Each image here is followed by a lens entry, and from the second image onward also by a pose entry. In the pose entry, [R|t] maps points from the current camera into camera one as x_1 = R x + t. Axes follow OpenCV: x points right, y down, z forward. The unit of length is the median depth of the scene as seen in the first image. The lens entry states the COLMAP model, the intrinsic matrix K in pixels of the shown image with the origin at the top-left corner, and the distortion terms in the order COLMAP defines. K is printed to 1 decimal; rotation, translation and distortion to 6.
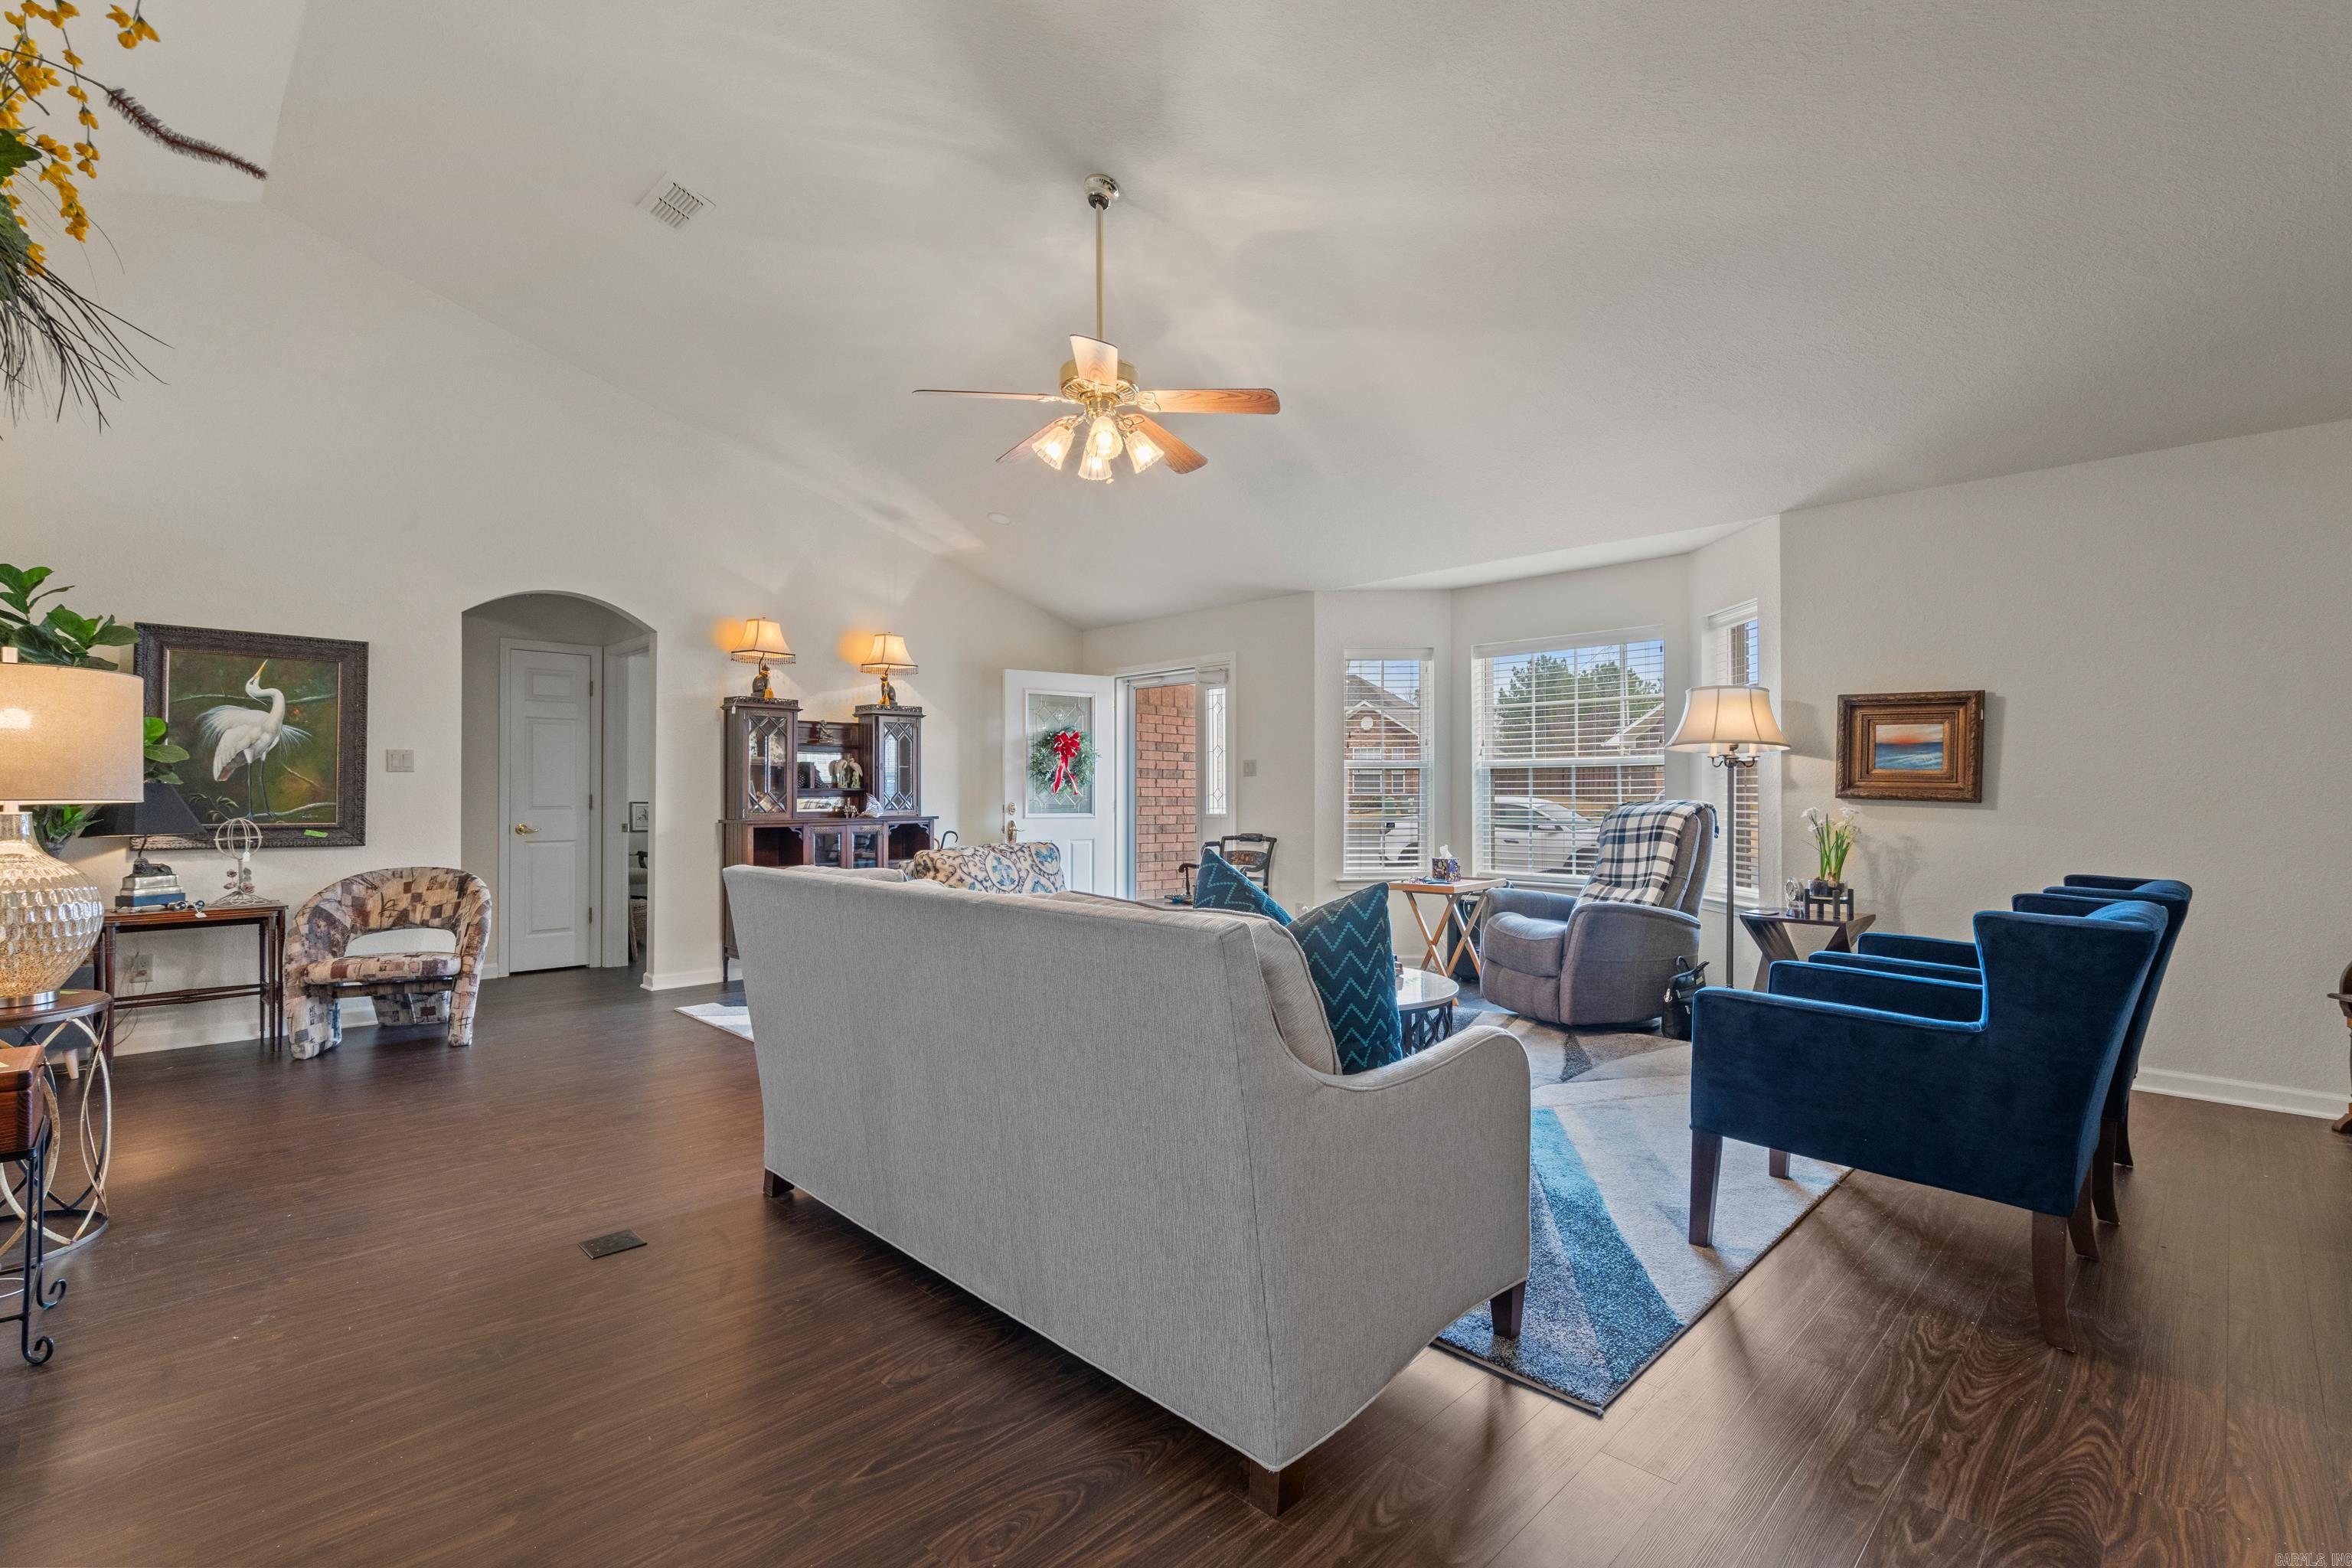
lens RADIAL K [[1066.6, 0, 1177.6], [0, 1066.6, 790.4], [0, 0, 1]] dist [-0.000434, 0.001333]
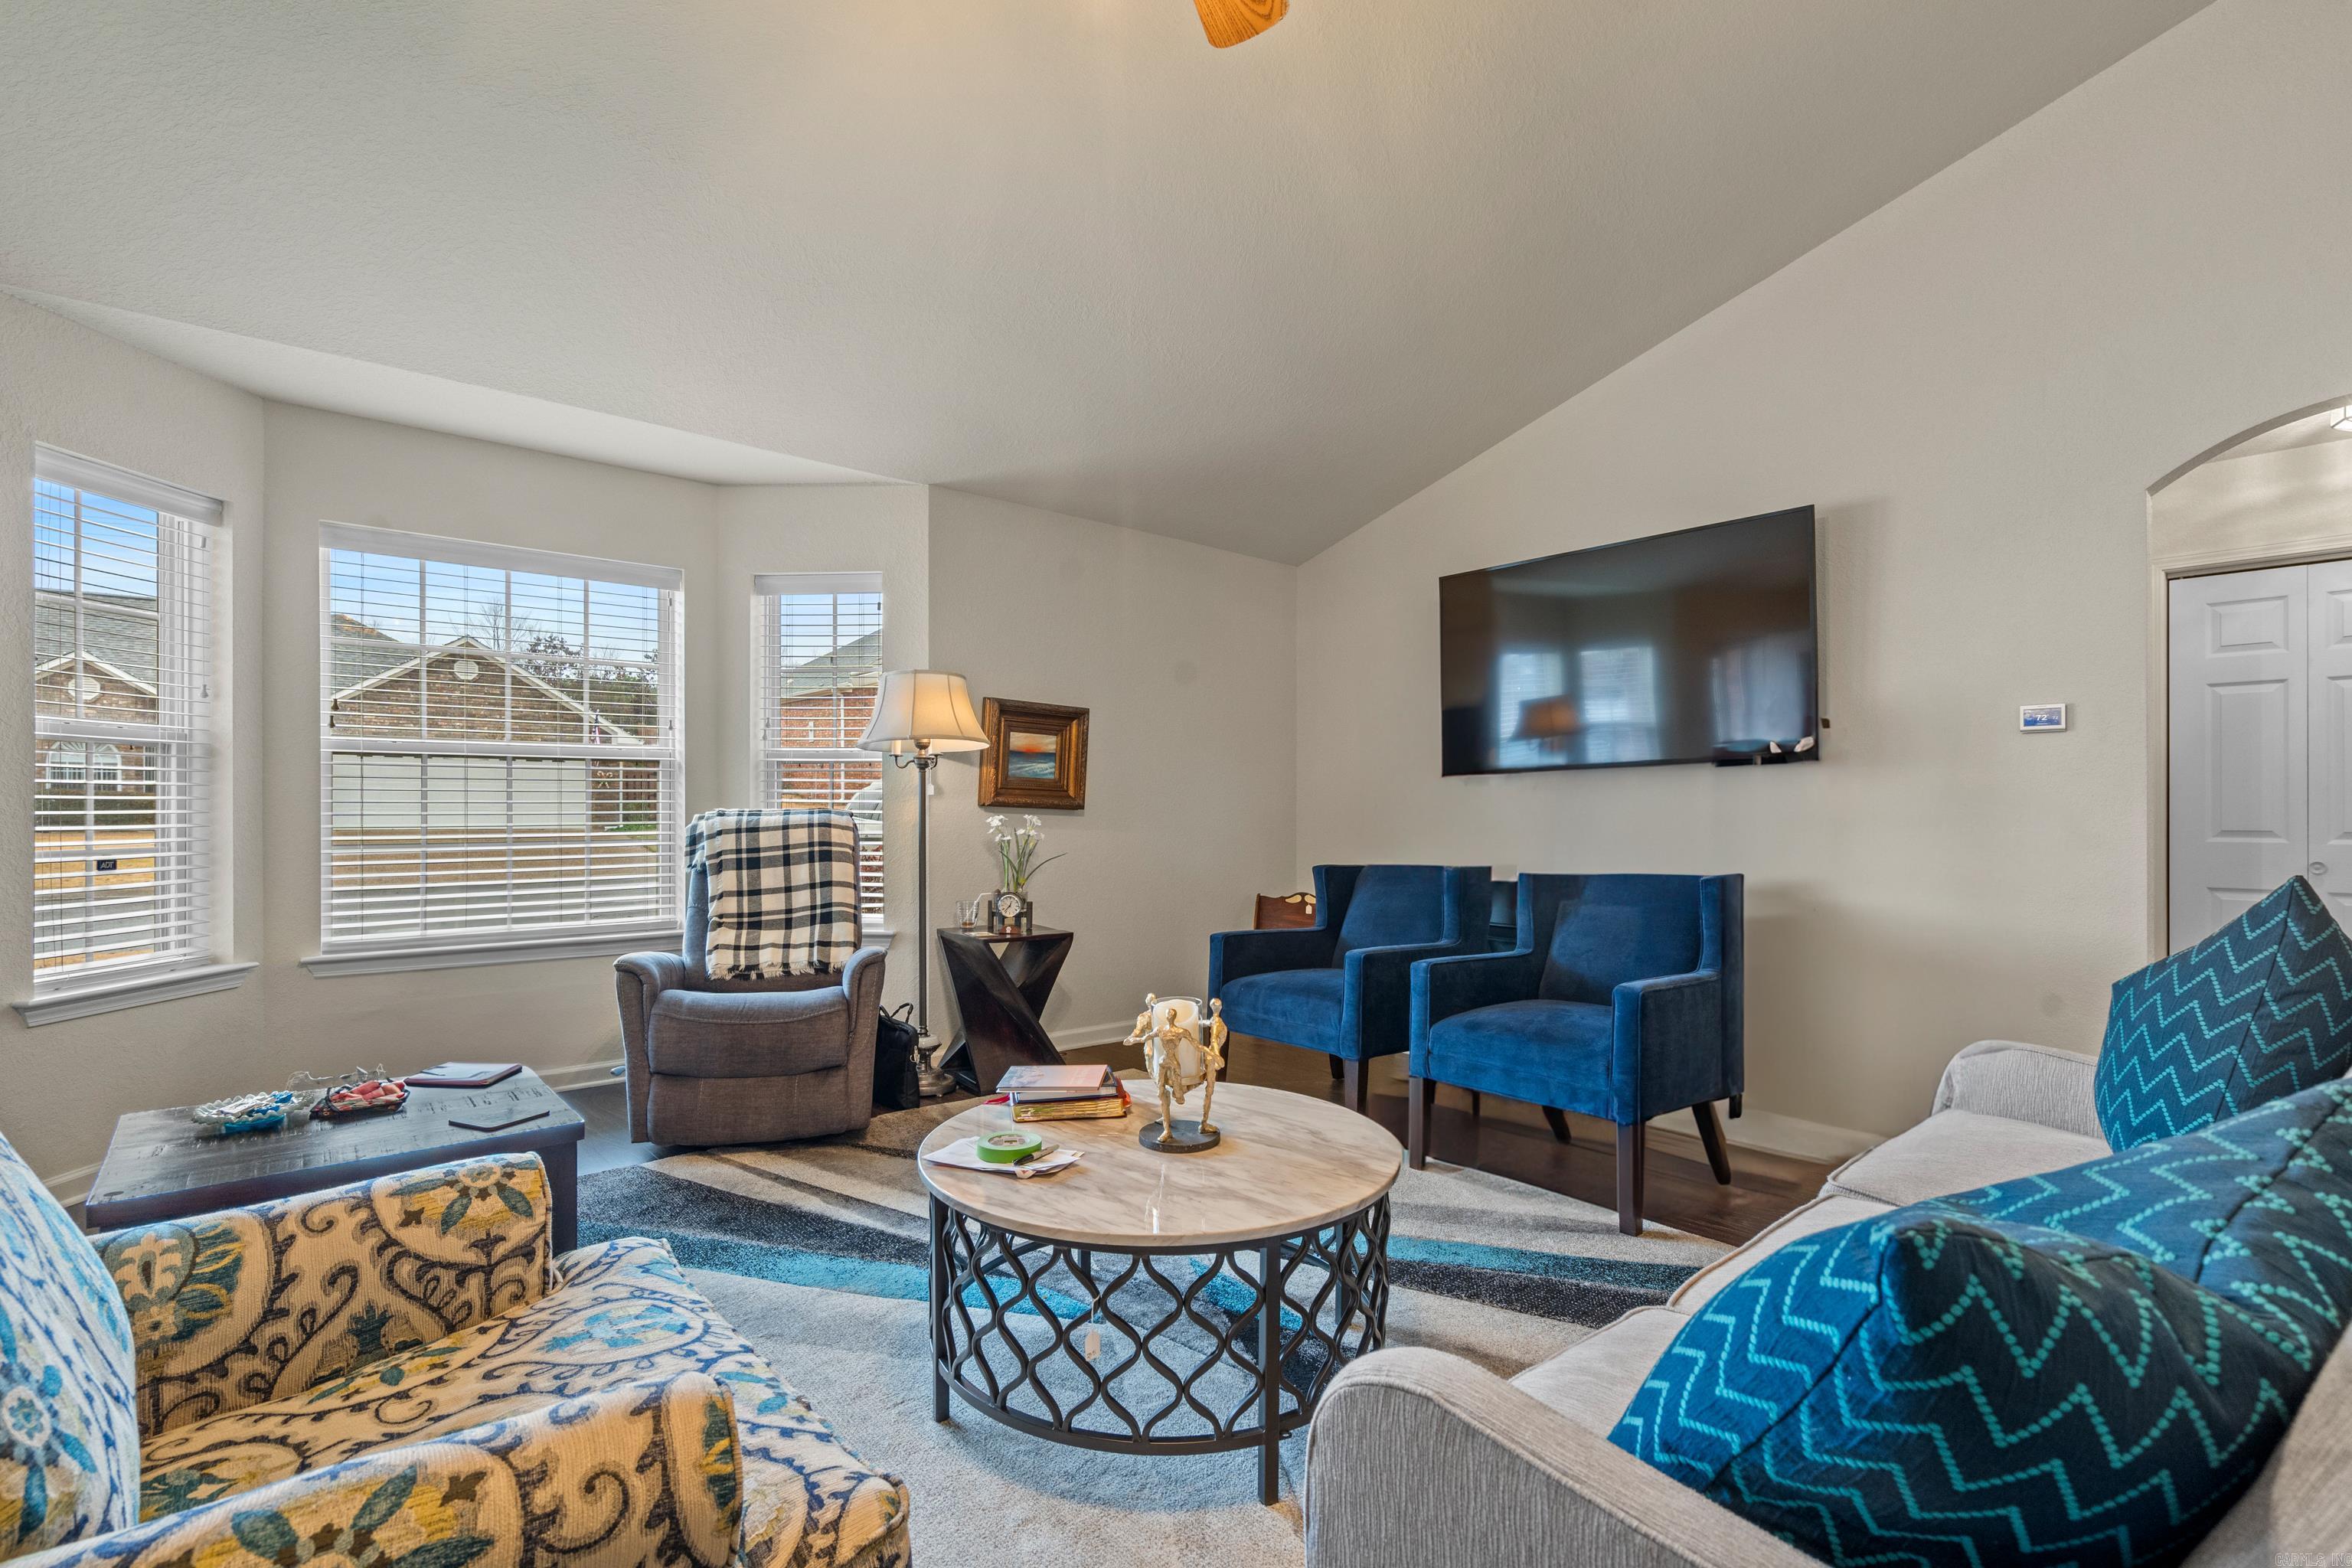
lens RADIAL K [[1066.6, 0, 1159.5], [0, 1066.6, 820.3], [0, 0, 1]] dist [-0.000434, 0.001333]
pose [[0.091793, -0.011571, 0.995711, -0.275170], [-0.006364, 0.999905, 0.012206, 0.006910], [-0.995758, -0.007457, 0.091711, 0.672871]]
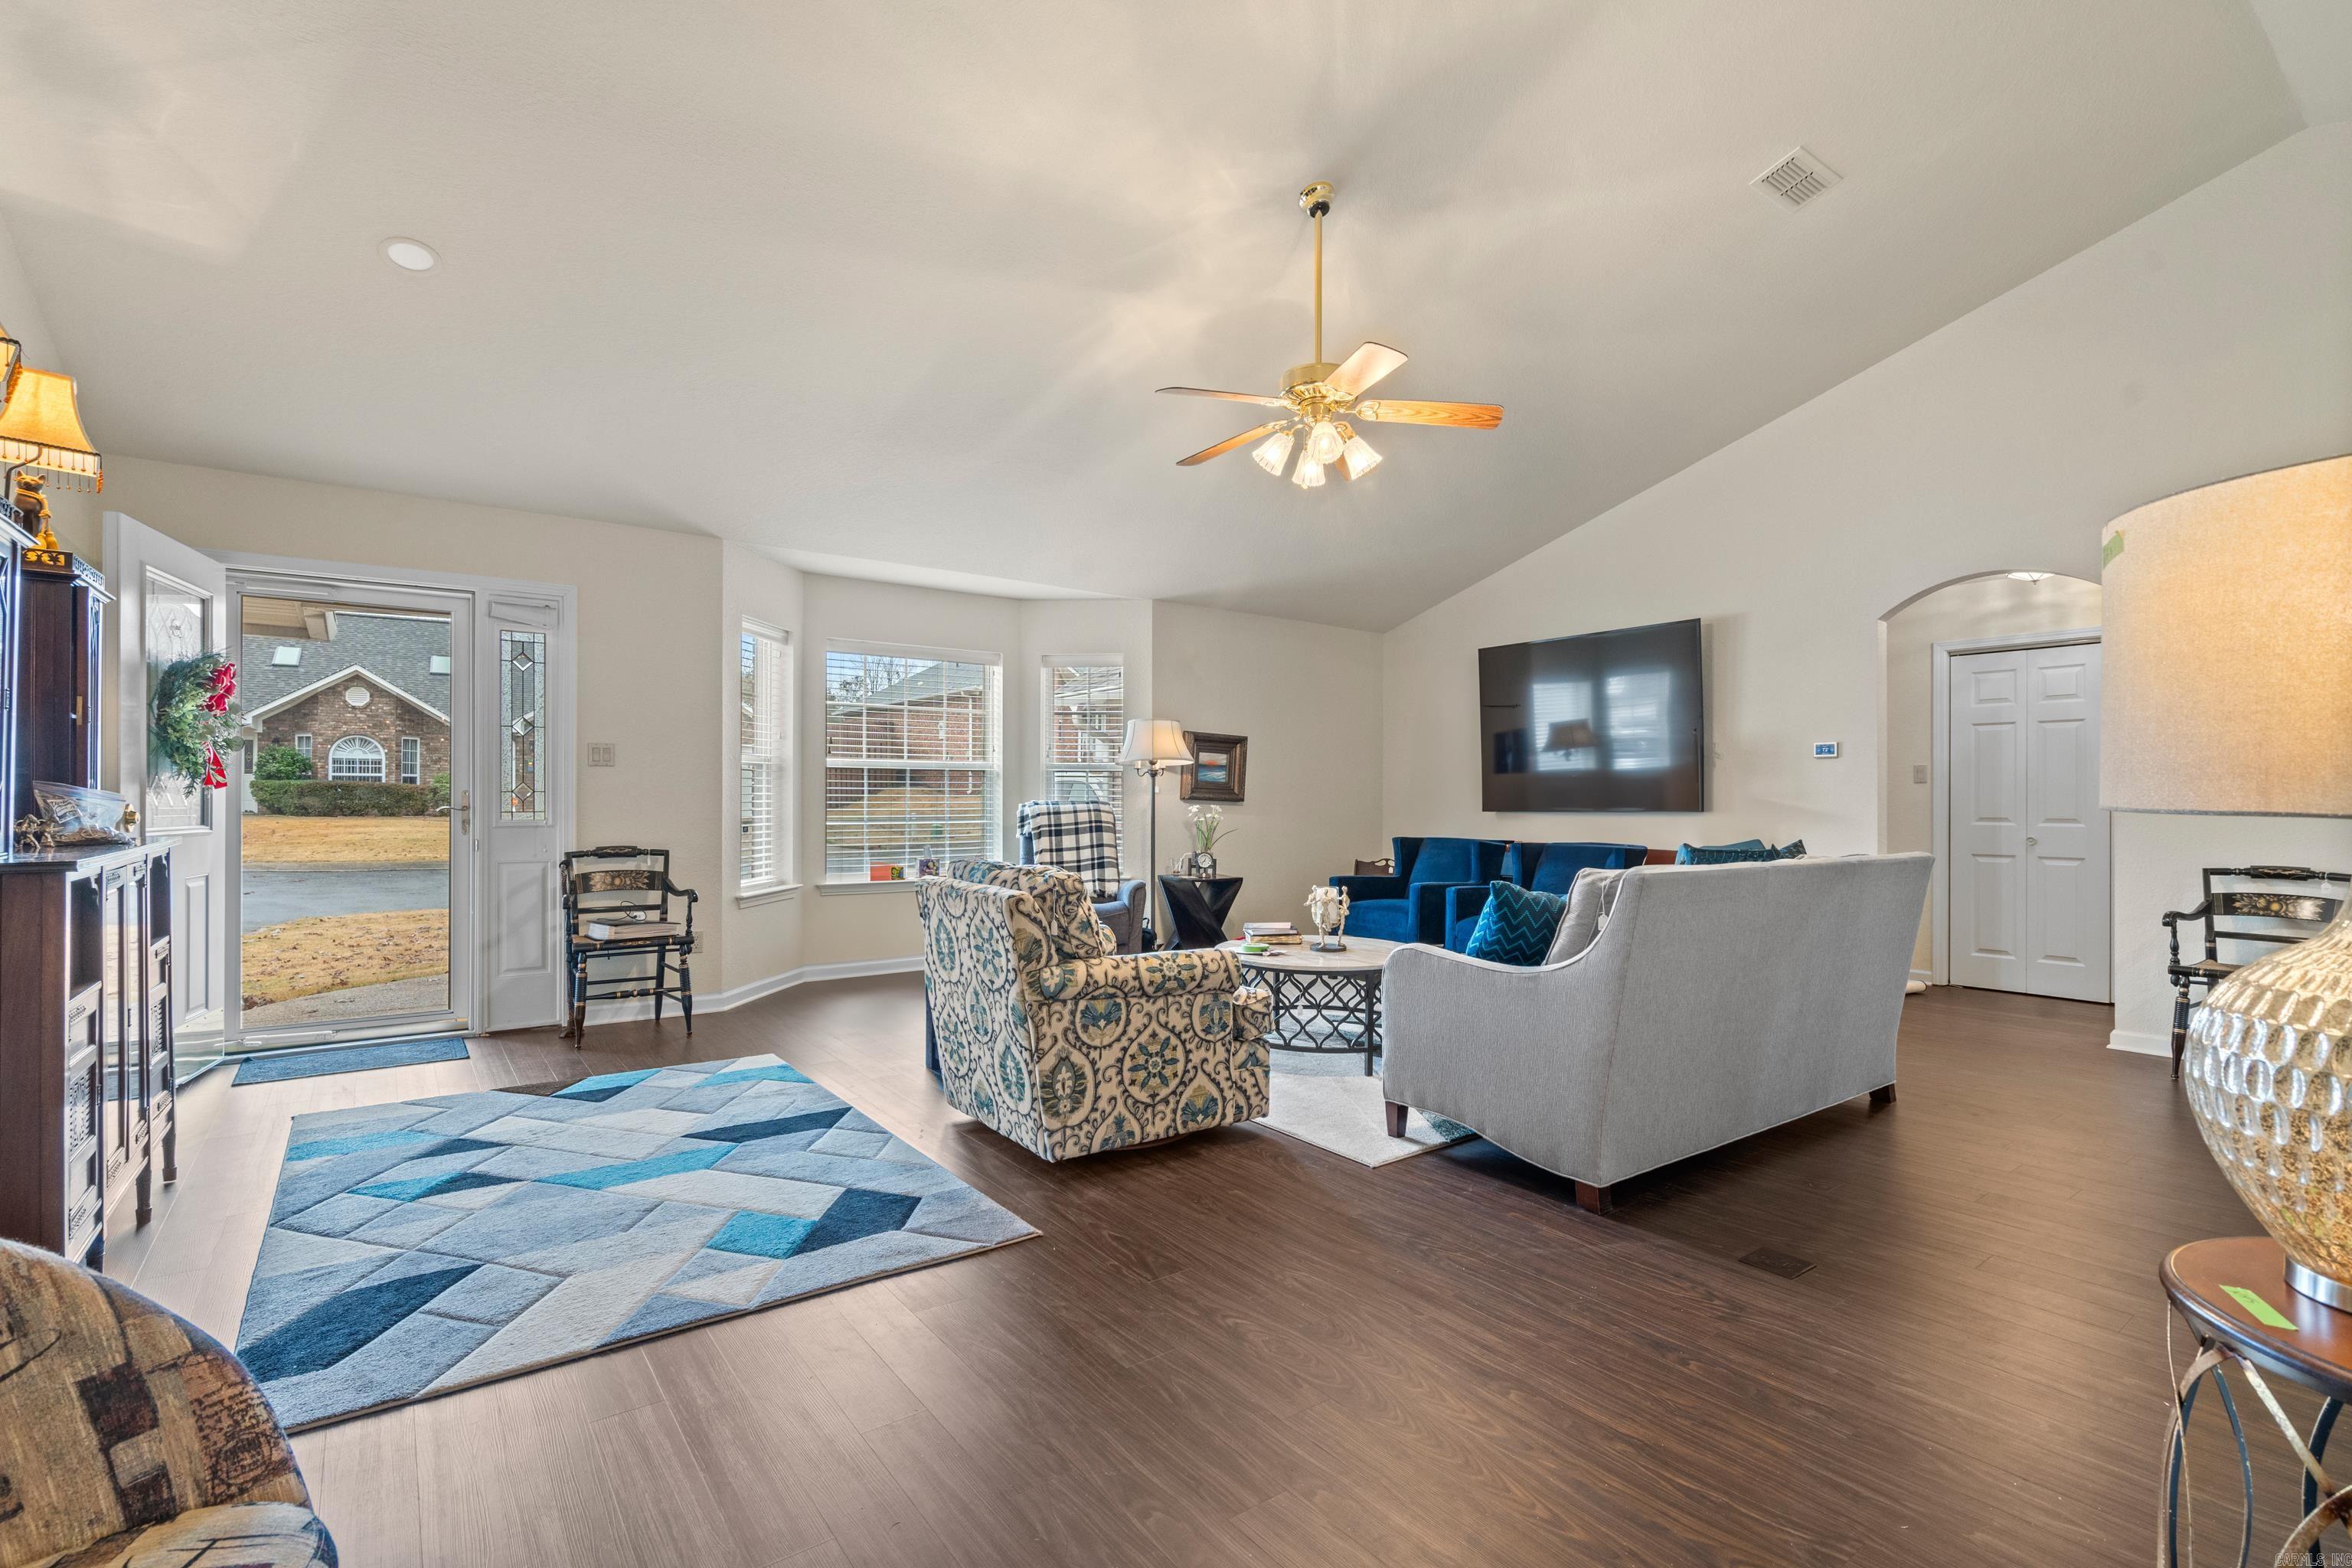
lens RADIAL K [[1066.6, 0, 1180.4], [0, 1066.6, 795.4], [0, 0, 1]] dist [-0.000434, 0.001333]
pose [[0.152069, 0.003866, 0.988362, -0.774270], [-0.009726, 0.999950, -0.002415, 0.005237], [-0.988322, -0.009245, 0.152099, 0.688169]]
